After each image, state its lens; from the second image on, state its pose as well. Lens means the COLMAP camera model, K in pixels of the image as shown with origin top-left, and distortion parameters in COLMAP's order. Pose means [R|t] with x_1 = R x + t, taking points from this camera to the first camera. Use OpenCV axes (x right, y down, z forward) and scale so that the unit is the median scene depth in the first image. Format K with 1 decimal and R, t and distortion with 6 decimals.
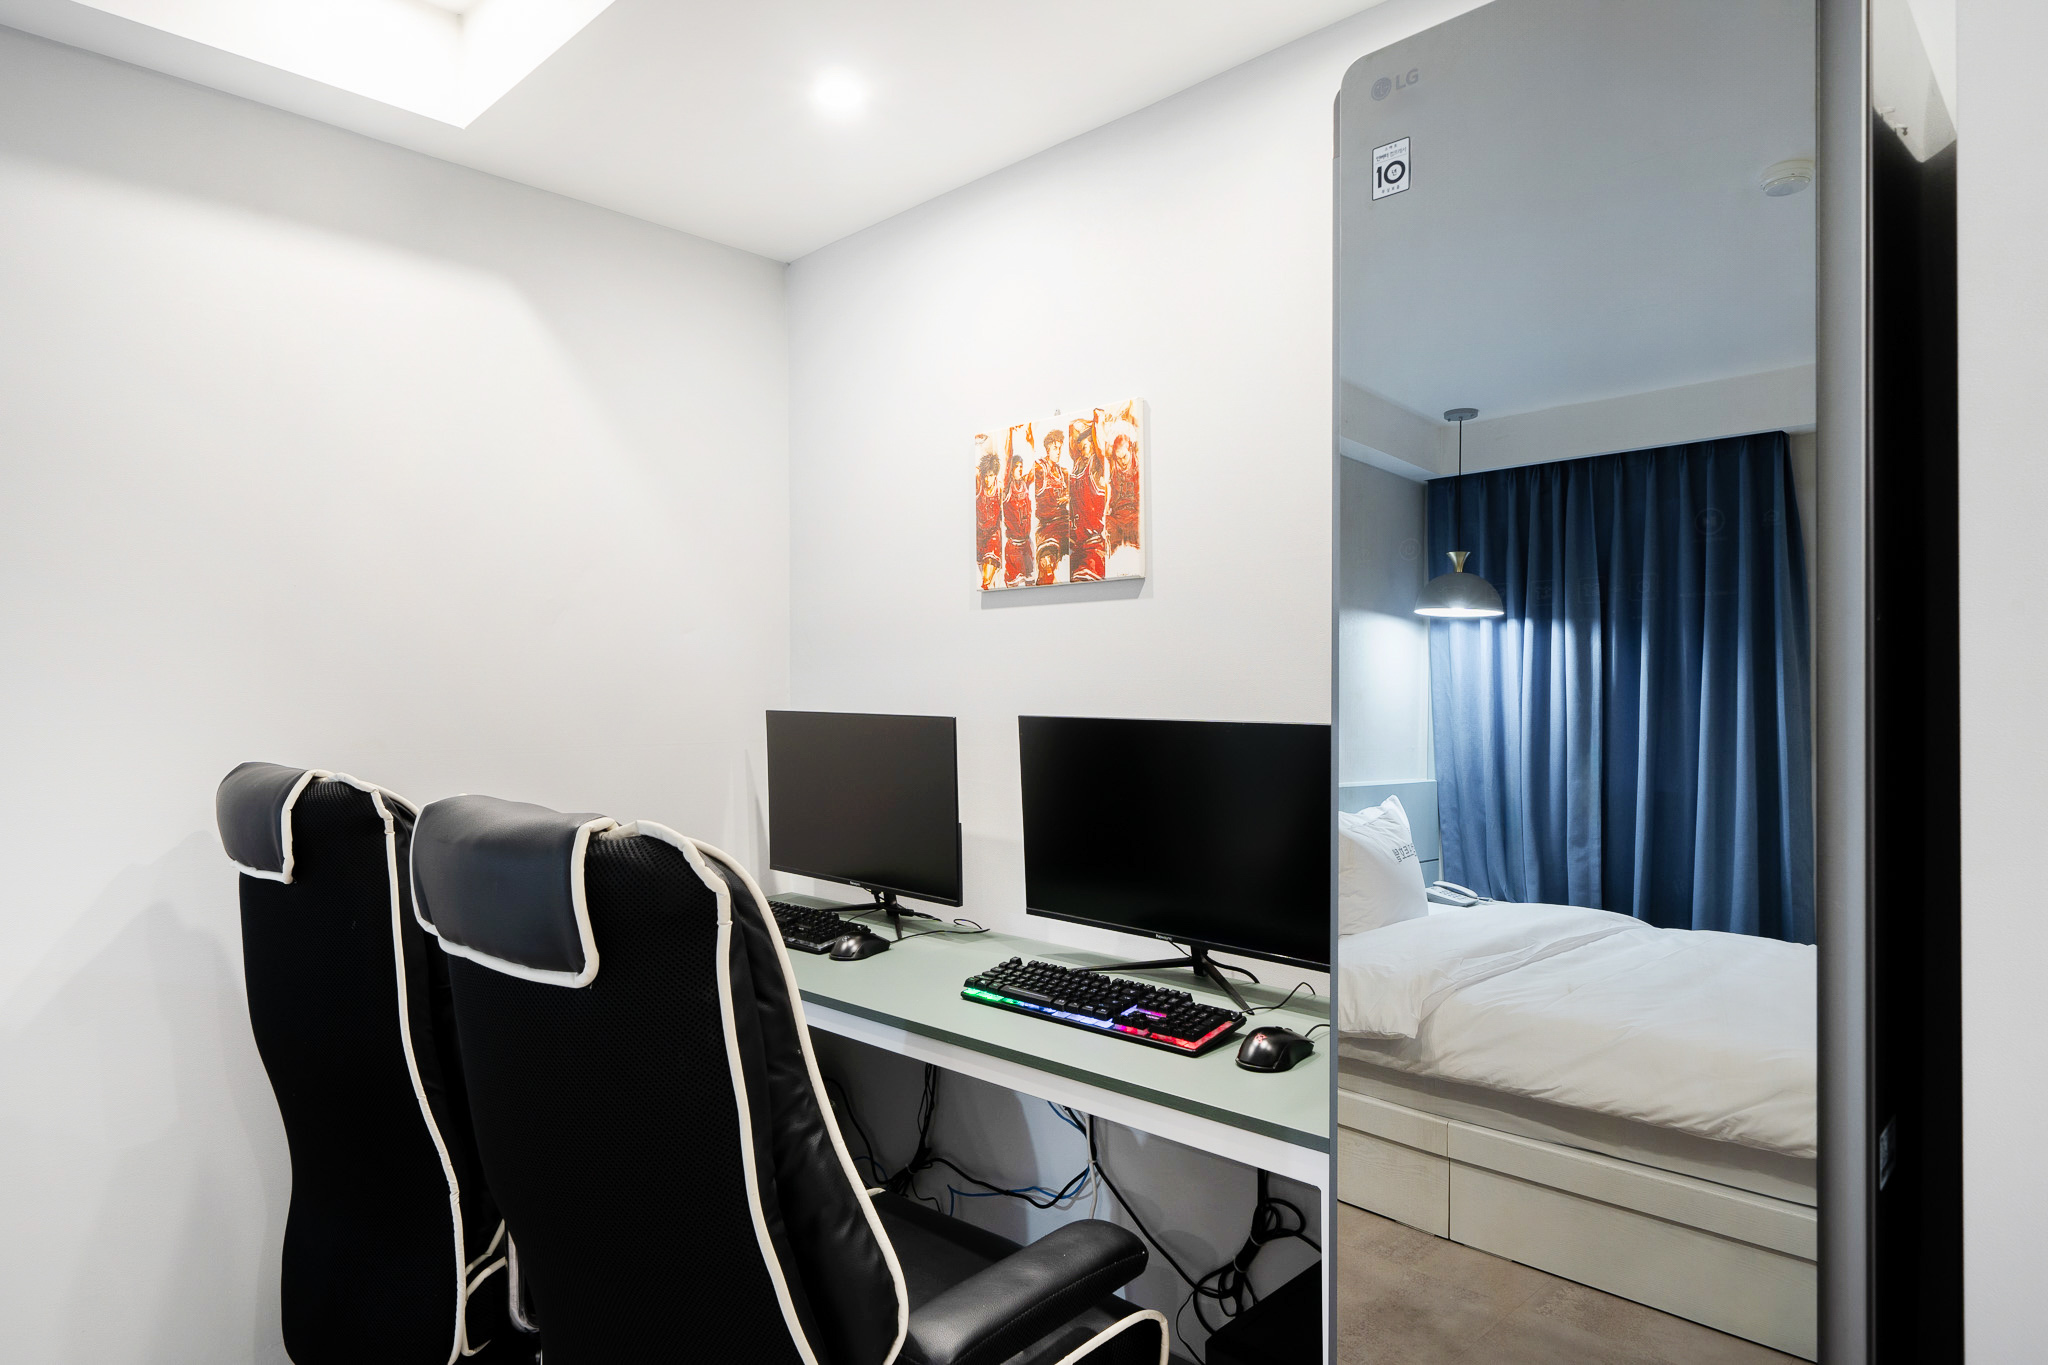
lens RADIAL K [[1018.1, 0, 1024.0], [0, 1018.1, 682.5], [0, 0, 1]] dist [0.000392, -0.000012]
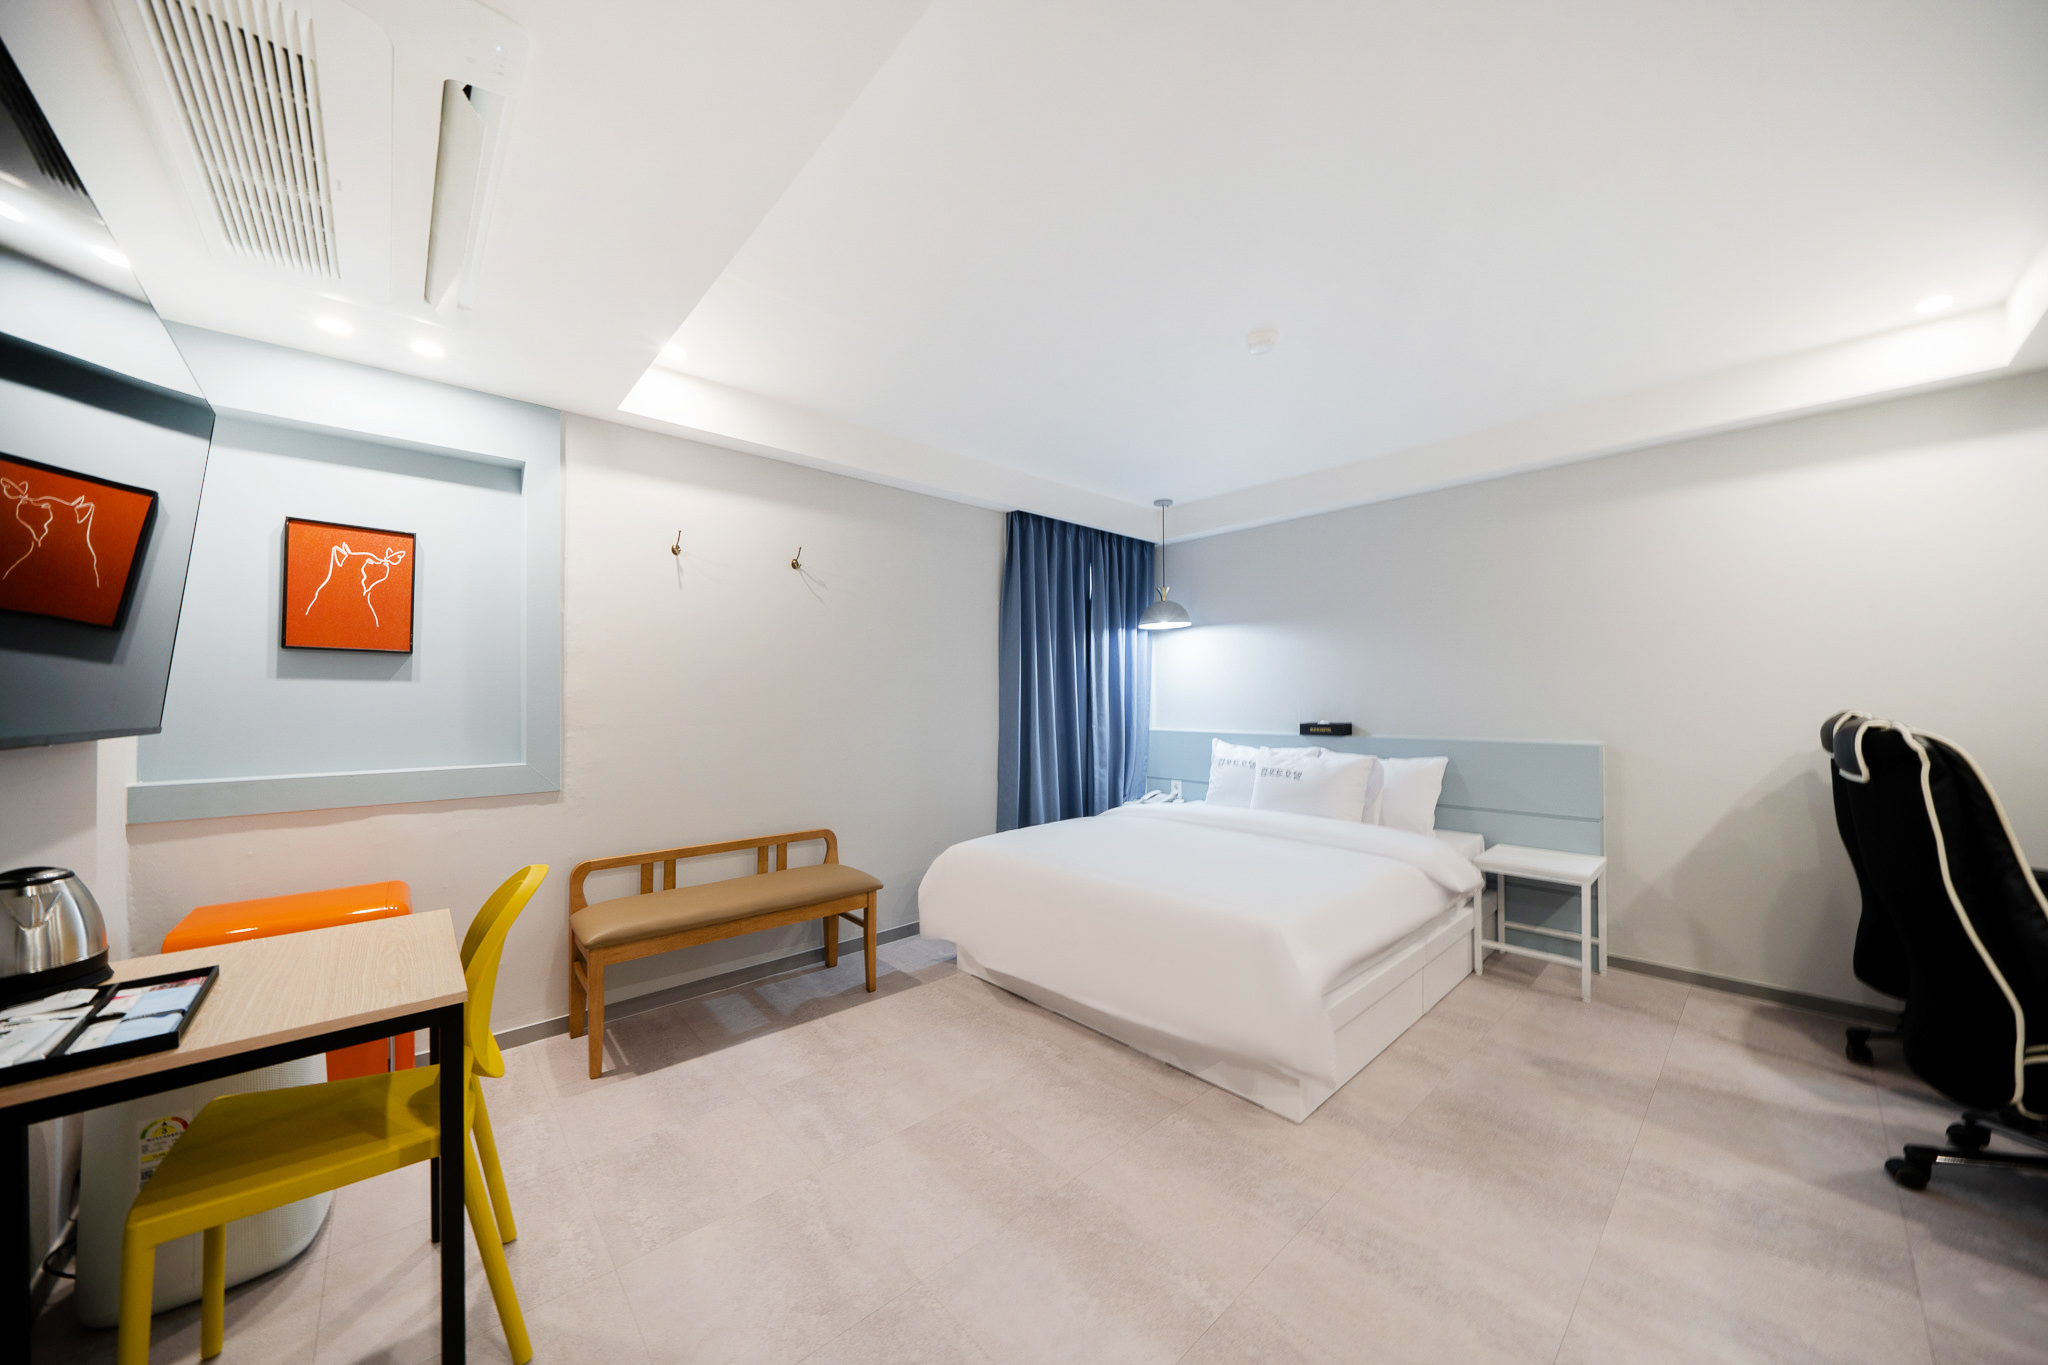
lens RADIAL K [[702.6, 0, 1024.0], [0, 702.6, 682.5], [0, 0, 1]] dist [-0.000678, 0.000028]
pose [[-0.055496, -0.009513, -0.998414, 0.795293], [0.006663, 0.999929, -0.009898, 0.016401], [0.998437, -0.007201, -0.055428, -0.580642]]
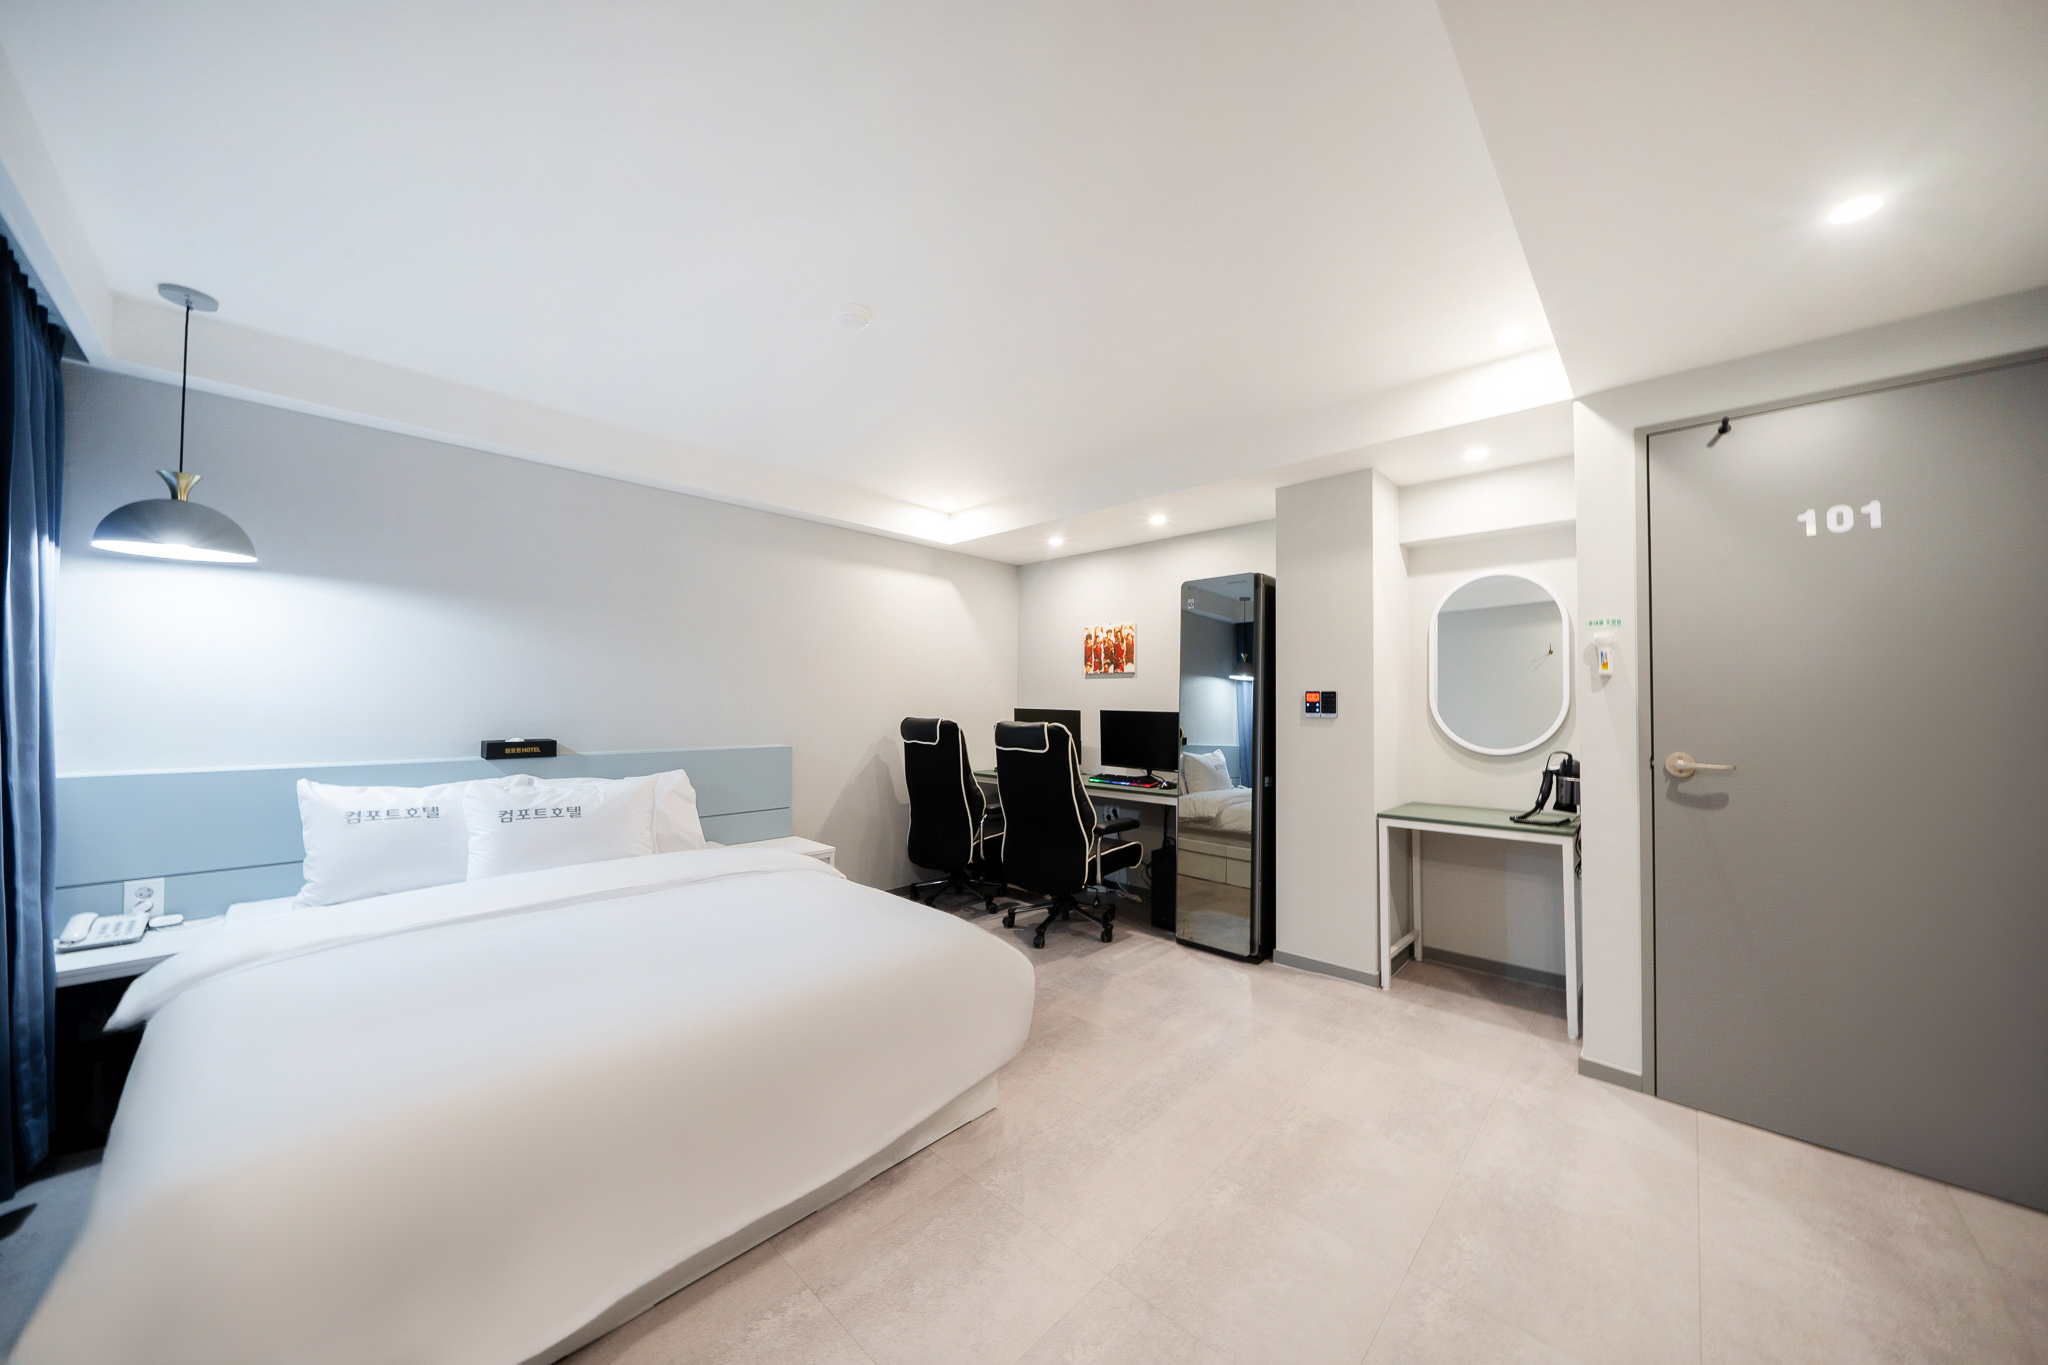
lens RADIAL K [[702.6, 0, 1024.0], [0, 702.6, 682.5], [0, 0, 1]] dist [-0.000678, 0.000028]
pose [[0.999540, 0.020421, 0.022425, -0.315803], [-0.019637, 0.999208, -0.034622, 0.025930], [-0.023114, 0.034166, 0.999149, -1.414998]]
